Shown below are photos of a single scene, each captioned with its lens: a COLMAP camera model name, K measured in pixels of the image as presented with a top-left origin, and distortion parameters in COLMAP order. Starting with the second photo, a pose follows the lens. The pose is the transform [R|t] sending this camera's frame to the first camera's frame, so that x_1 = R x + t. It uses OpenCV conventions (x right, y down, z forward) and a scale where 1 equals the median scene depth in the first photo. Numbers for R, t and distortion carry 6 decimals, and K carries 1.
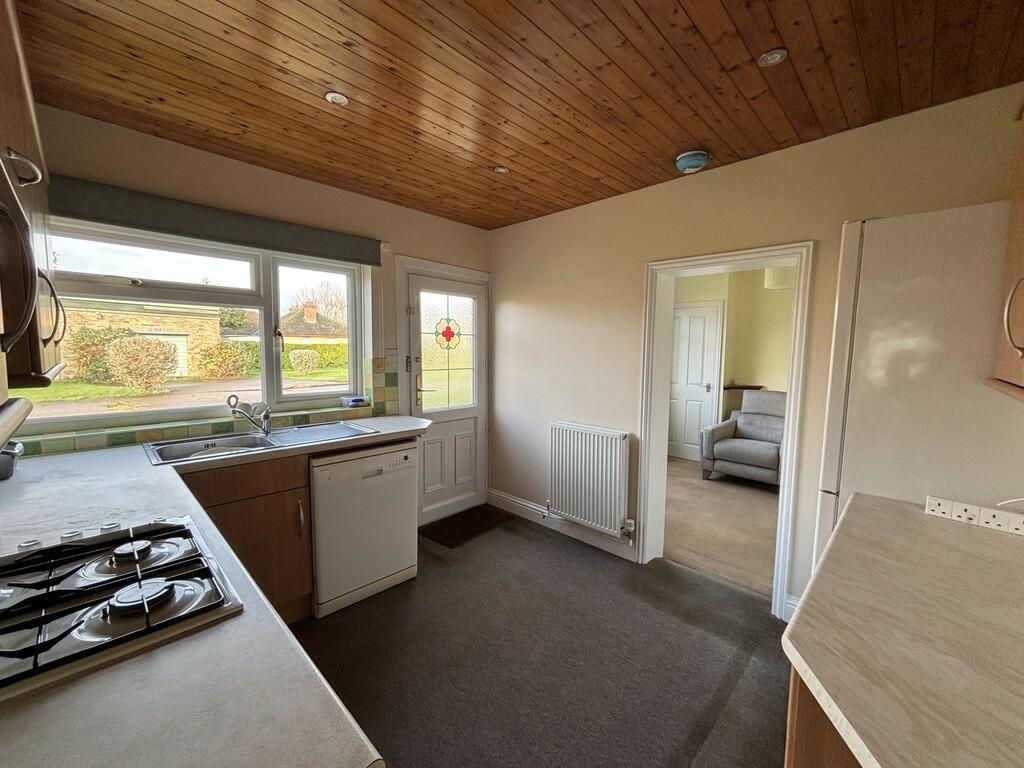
lens RADIAL K [[412.8, 0, 513.0], [0, 412.8, 386.2], [0, 0, 1]] dist [-0.002409, -0.000657]
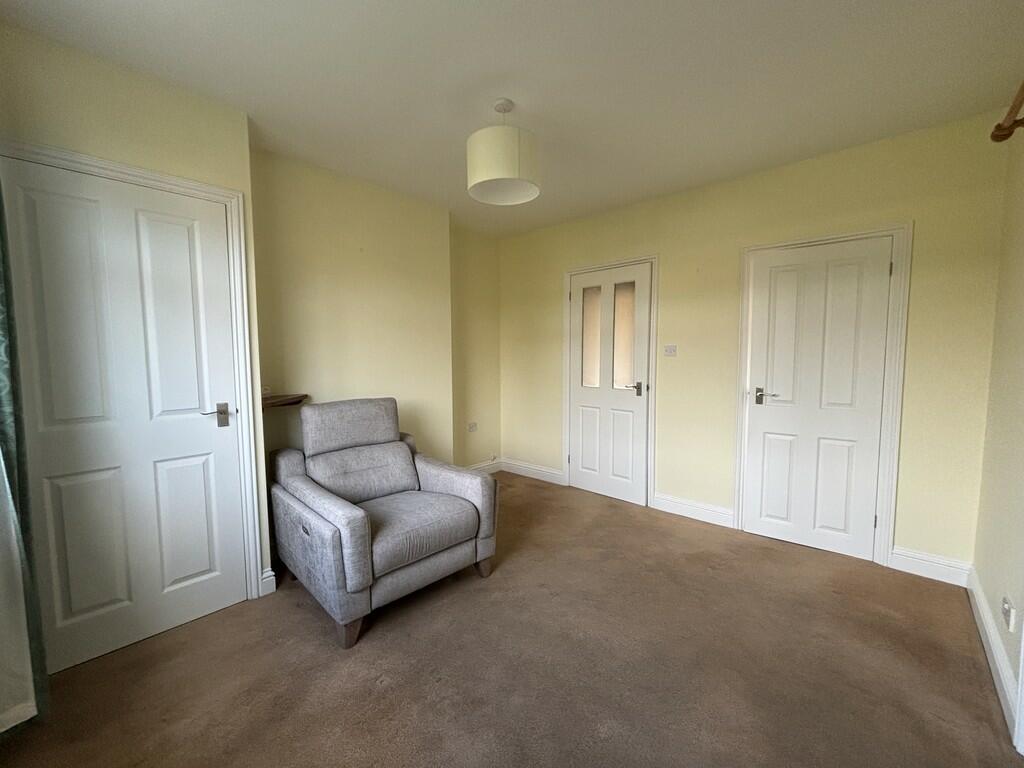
lens RADIAL K [[412.8, 0, 513.5], [0, 412.8, 385.7], [0, 0, 1]] dist [-0.002409, -0.000657]
pose [[-0.027715, -0.085407, 0.995961, 0.086463], [0.086487, 0.992402, 0.087508, -0.035664], [-0.995867, 0.088563, -0.020118, 0.771823]]
